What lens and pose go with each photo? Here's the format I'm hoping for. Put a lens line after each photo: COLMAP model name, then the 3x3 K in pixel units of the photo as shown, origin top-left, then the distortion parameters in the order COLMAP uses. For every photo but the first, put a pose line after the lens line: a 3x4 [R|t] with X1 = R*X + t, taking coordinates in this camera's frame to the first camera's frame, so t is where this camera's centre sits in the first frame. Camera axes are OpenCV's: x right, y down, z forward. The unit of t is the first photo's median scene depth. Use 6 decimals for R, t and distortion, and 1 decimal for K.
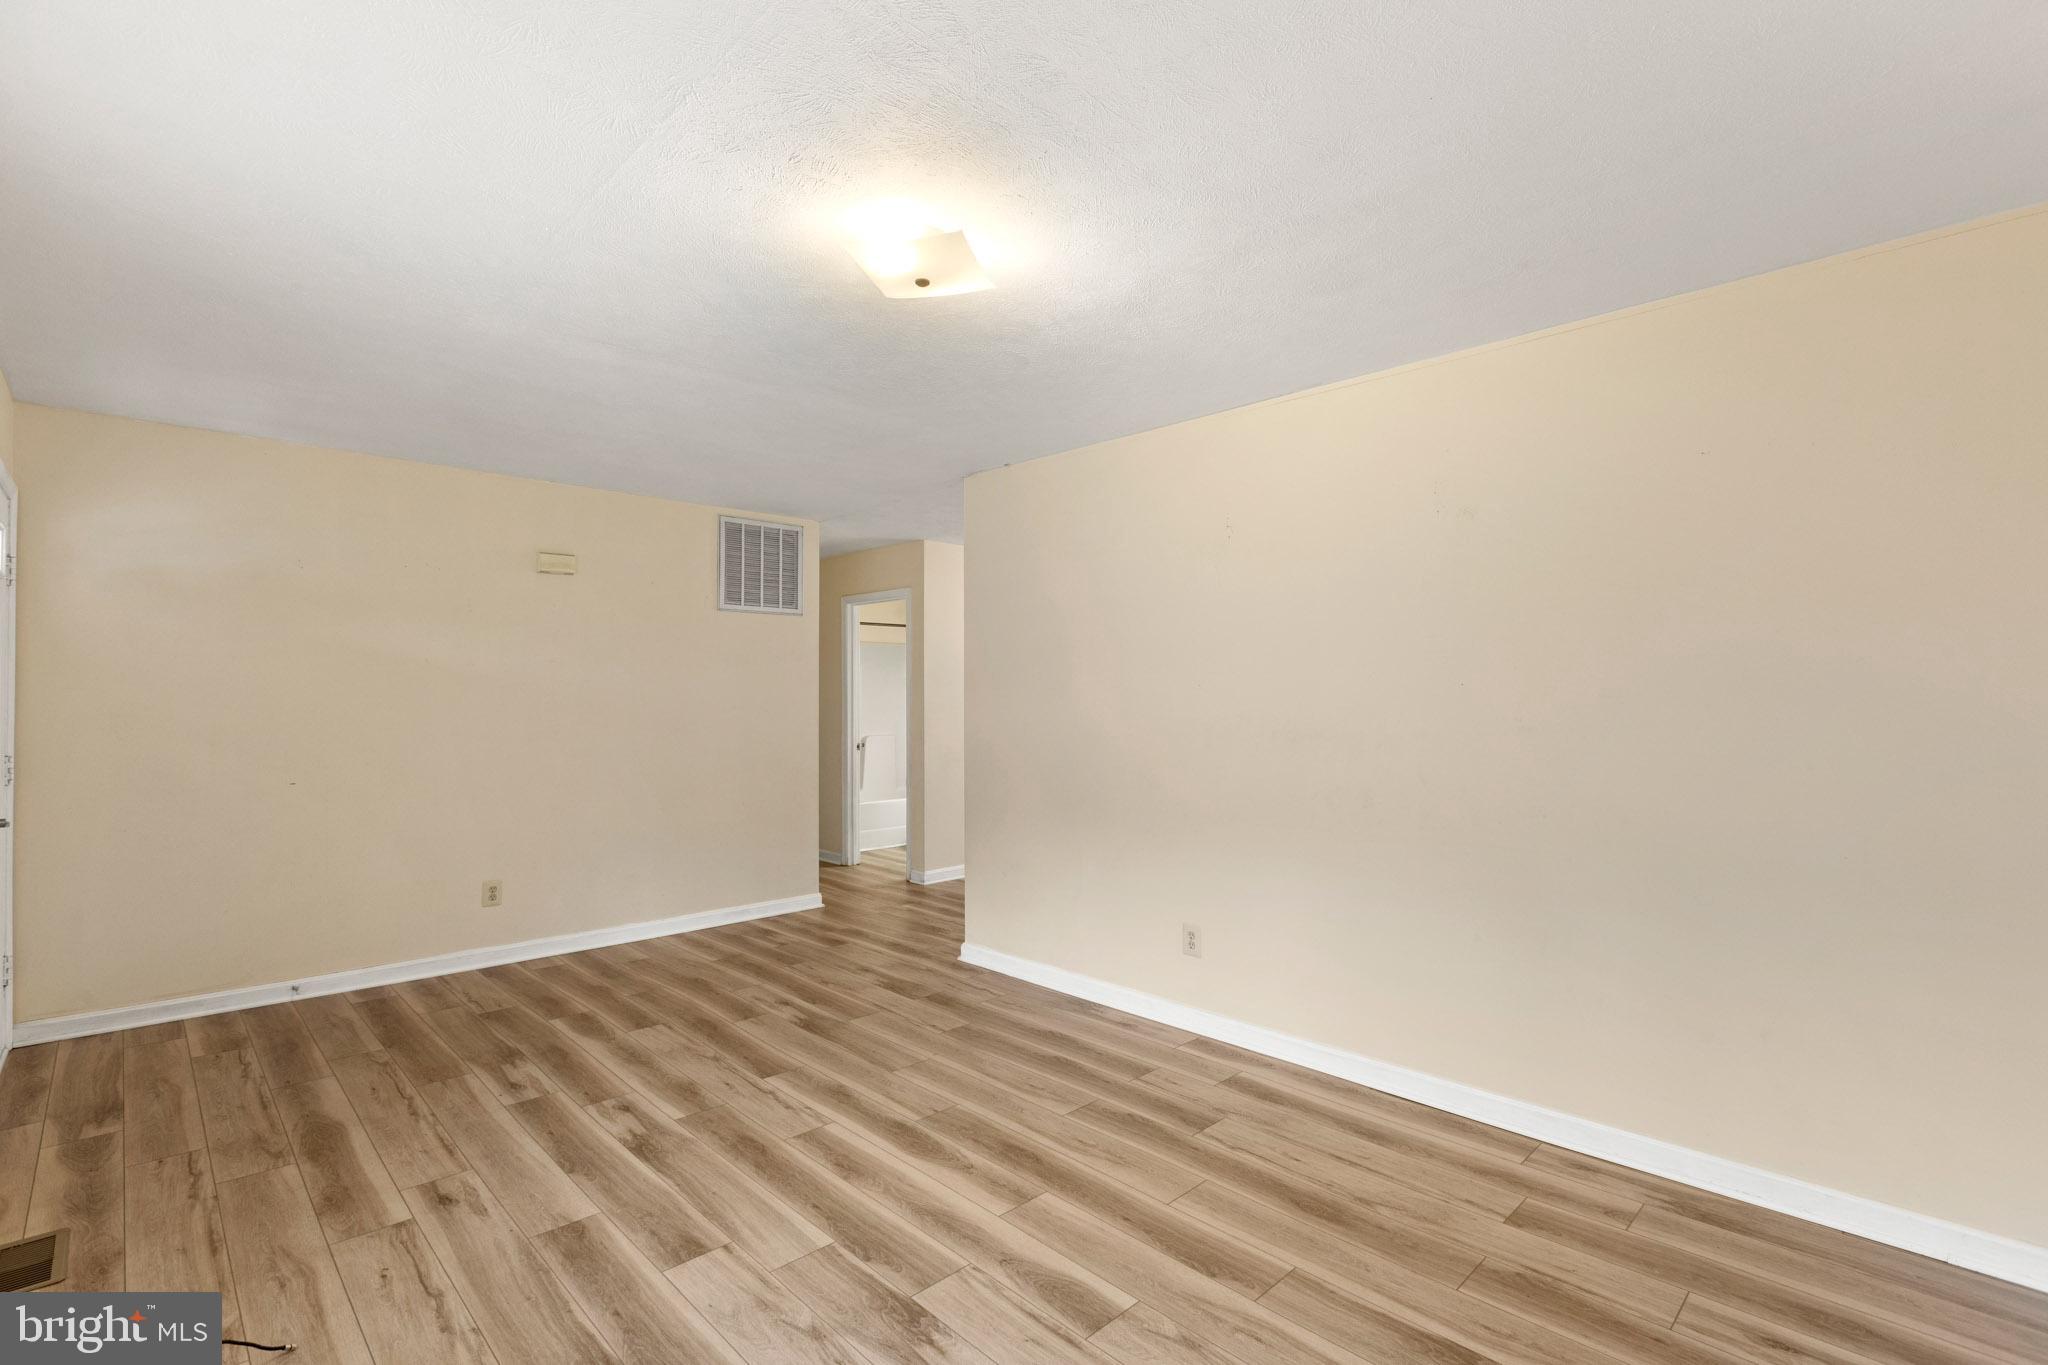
lens RADIAL K [[935.2, 0, 1024.0], [0, 935.2, 682.5], [0, 0, 1]] dist [-0.005479, -0.000886]
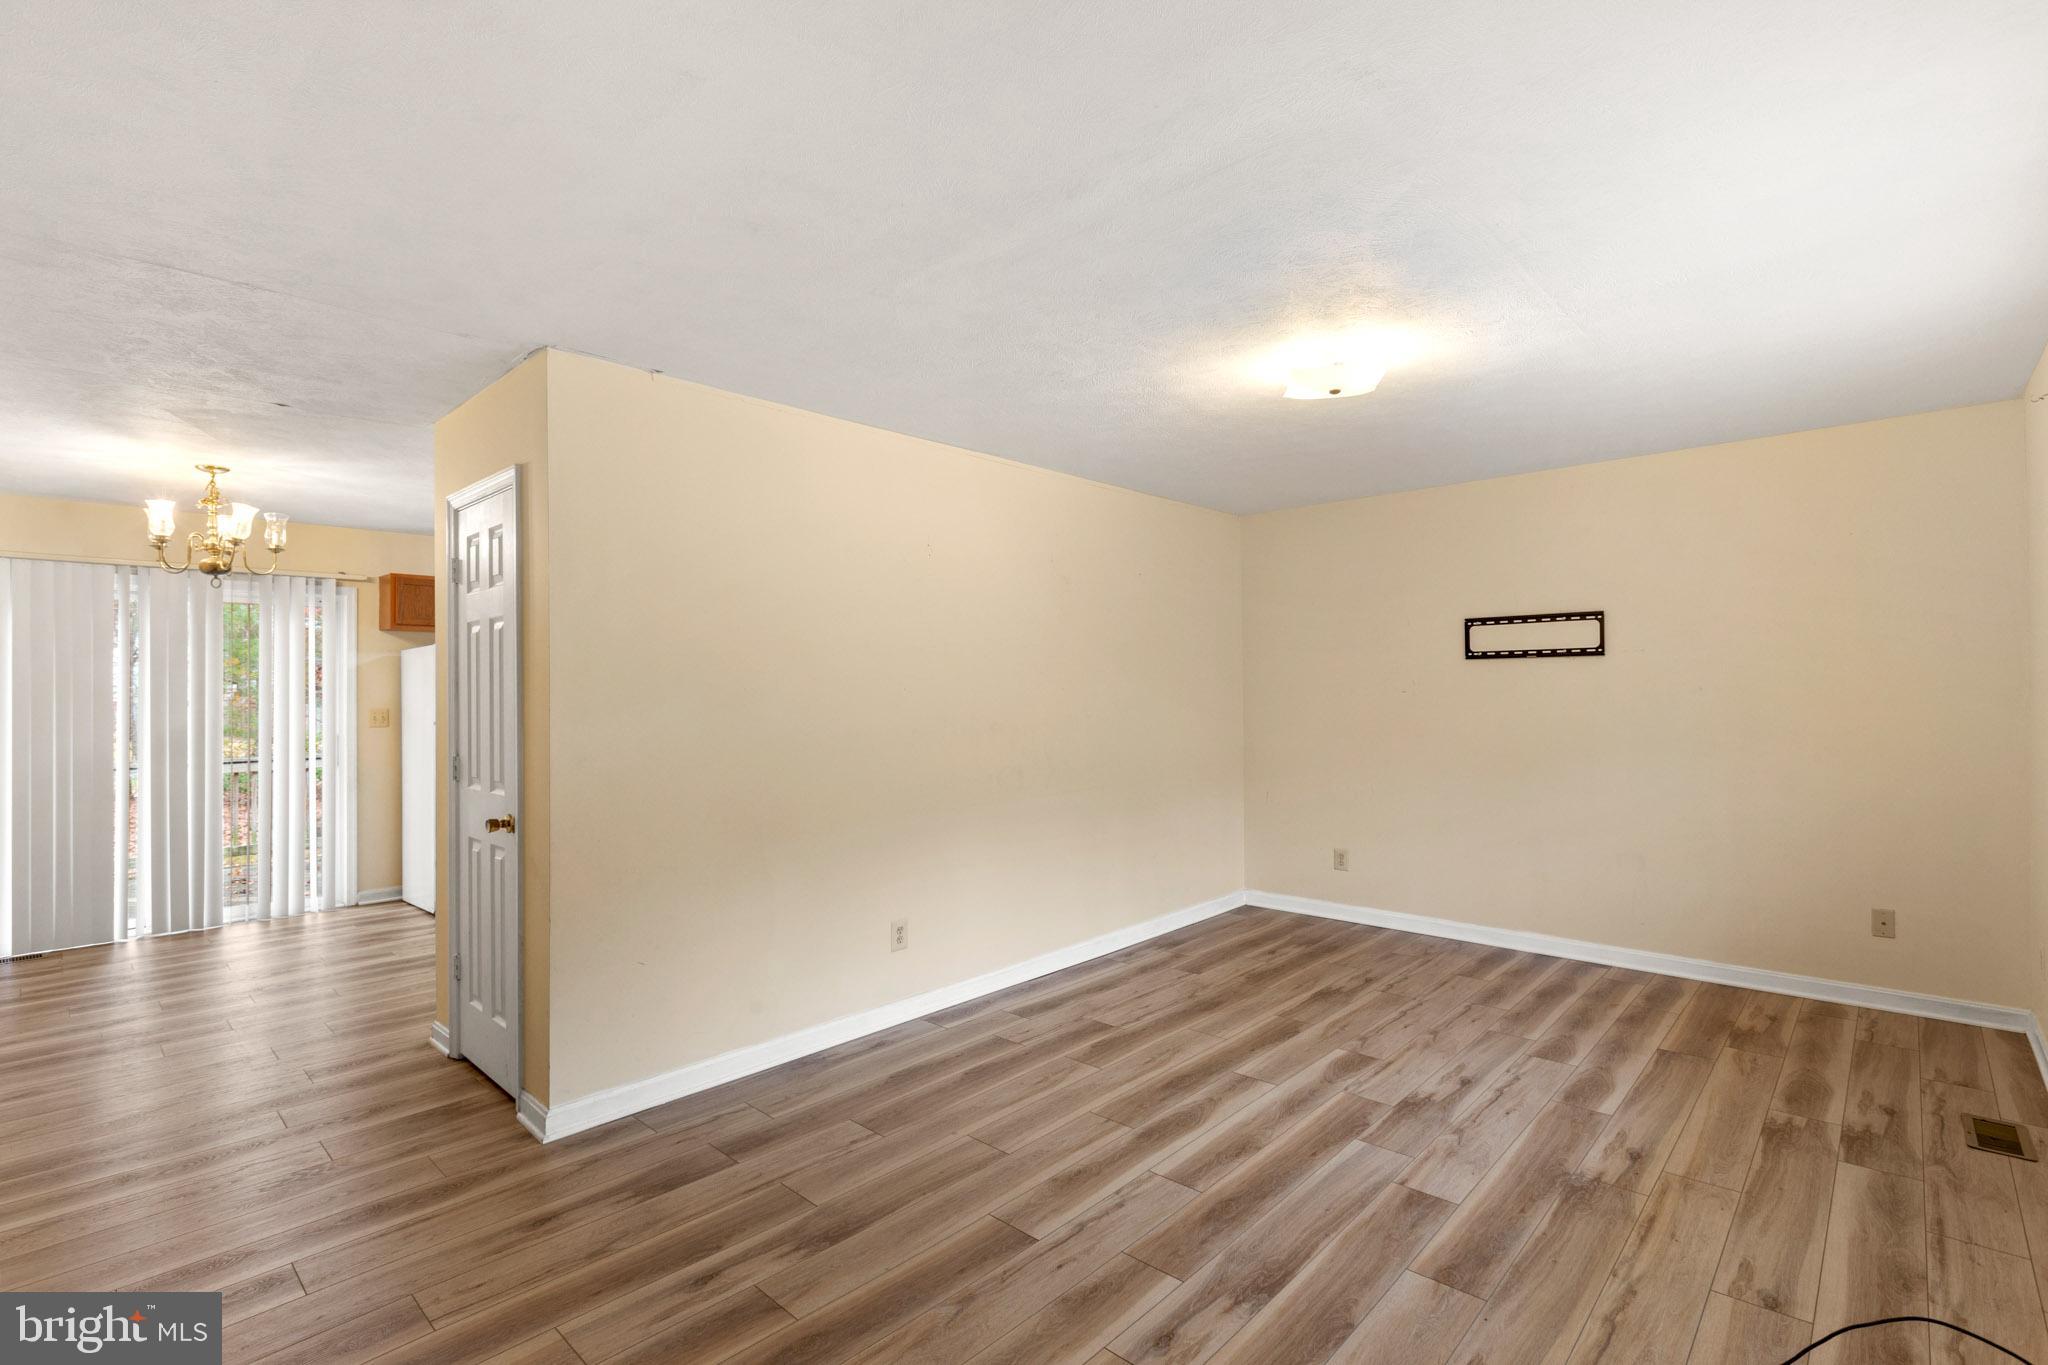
lens RADIAL K [[935.2, 0, 1024.0], [0, 935.2, 682.5], [0, 0, 1]] dist [-0.005479, -0.000886]
pose [[-0.042160, 0.009631, 0.999064, -1.066899], [-0.005516, 0.999936, -0.009872, 0.005842], [-0.999096, -0.005927, -0.042105, 1.118011]]
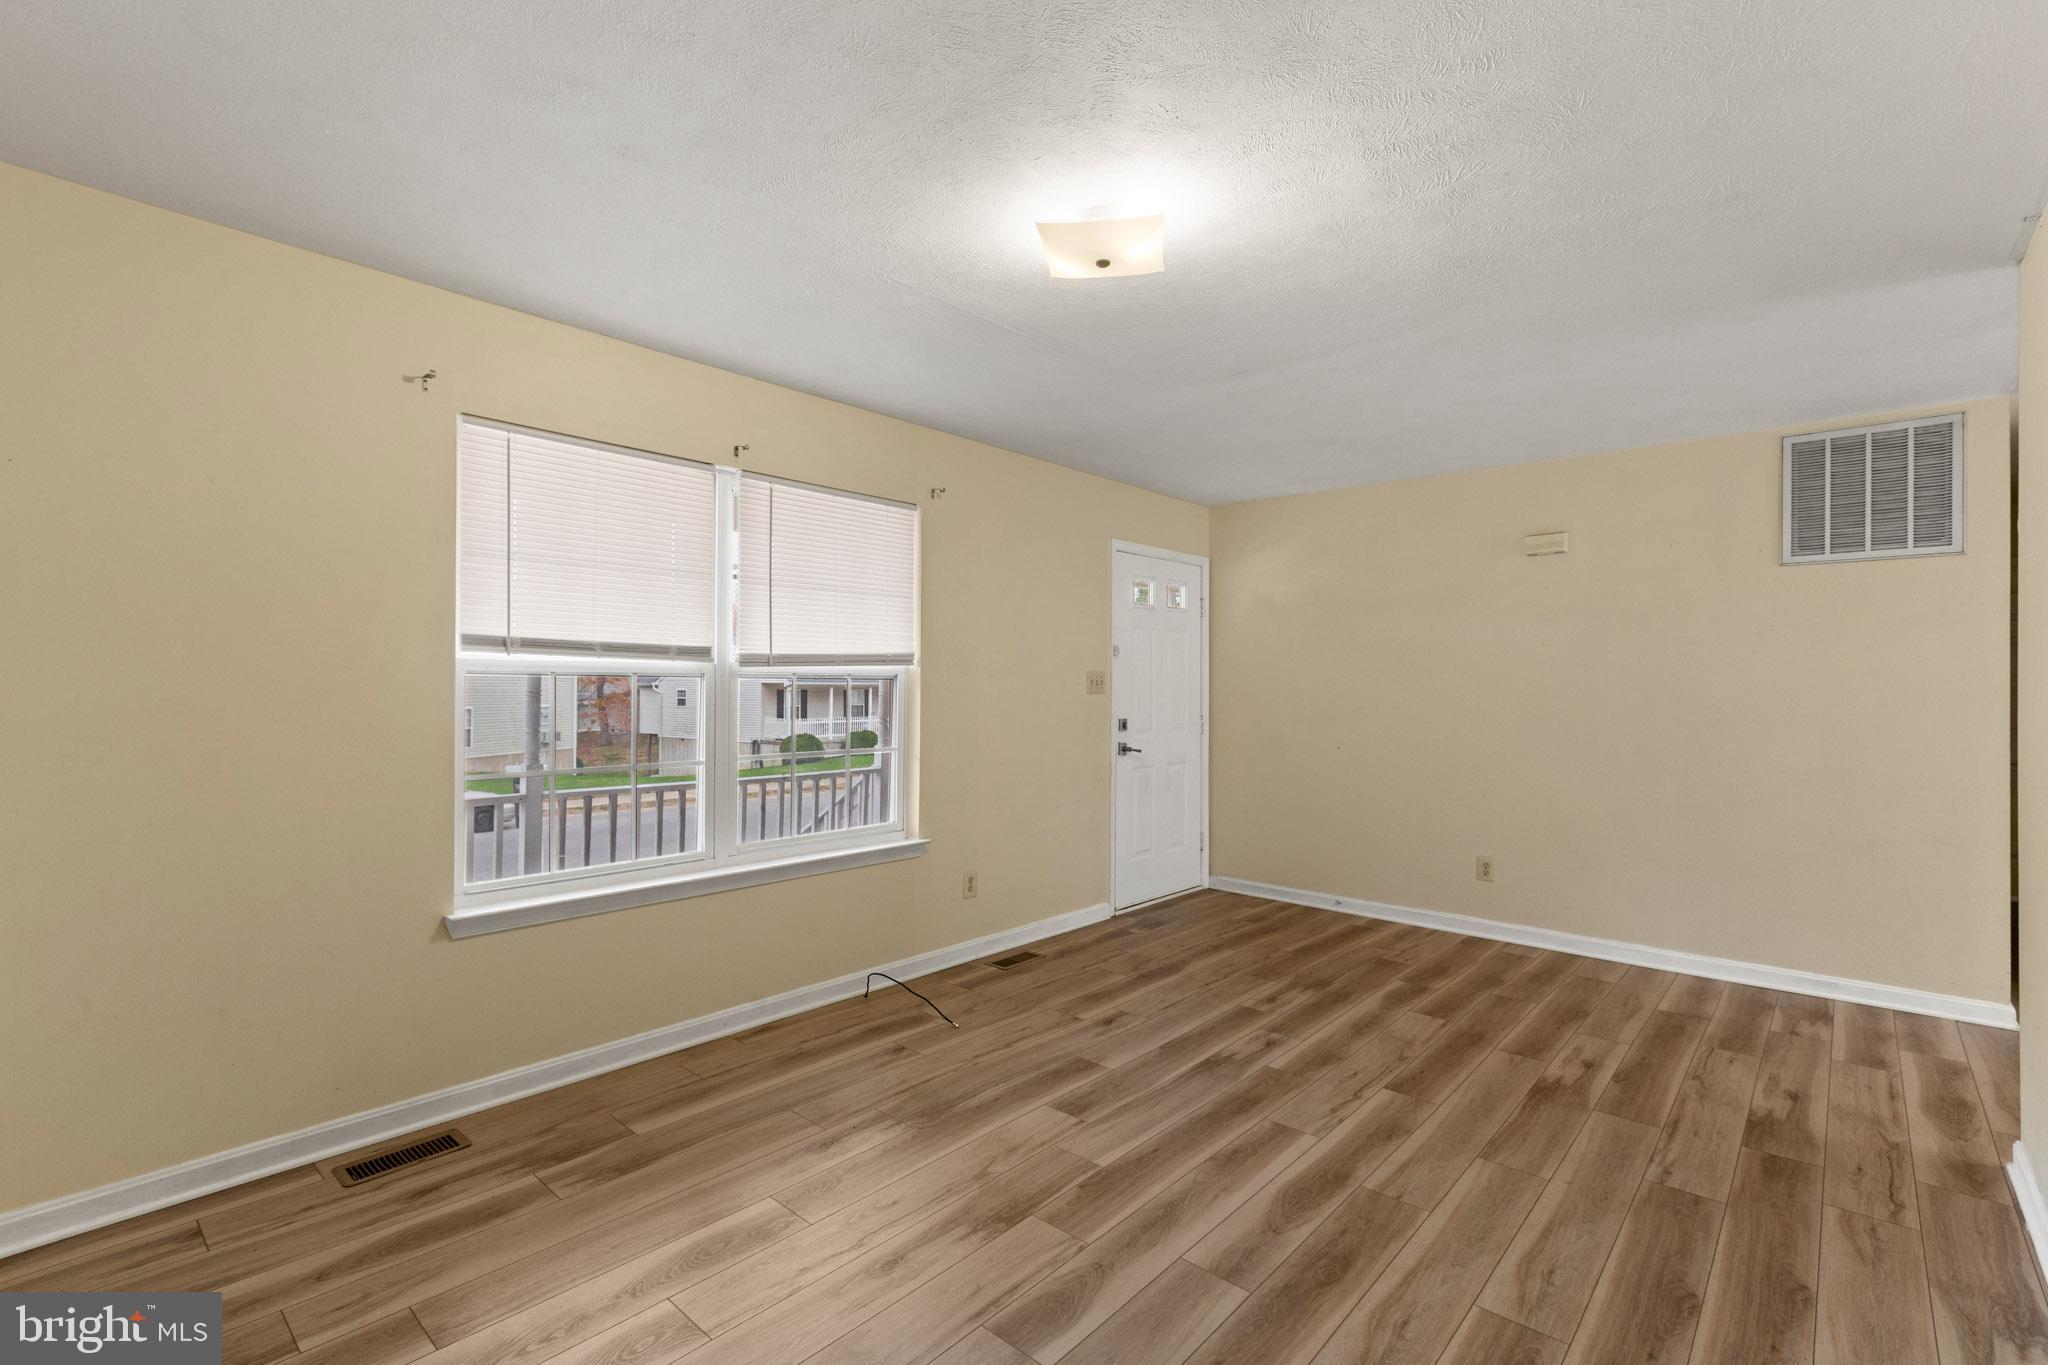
lens RADIAL K [[923.3, 0, 1021.1], [0, 923.3, 686.7], [0, 0, 1]] dist [0.001388, -0.000180]
pose [[0.065493, 0.001886, -0.997851, 0.658236], [0.009262, 0.999954, 0.002498, 0.020130], [0.997810, -0.009405, 0.065473, 0.625002]]
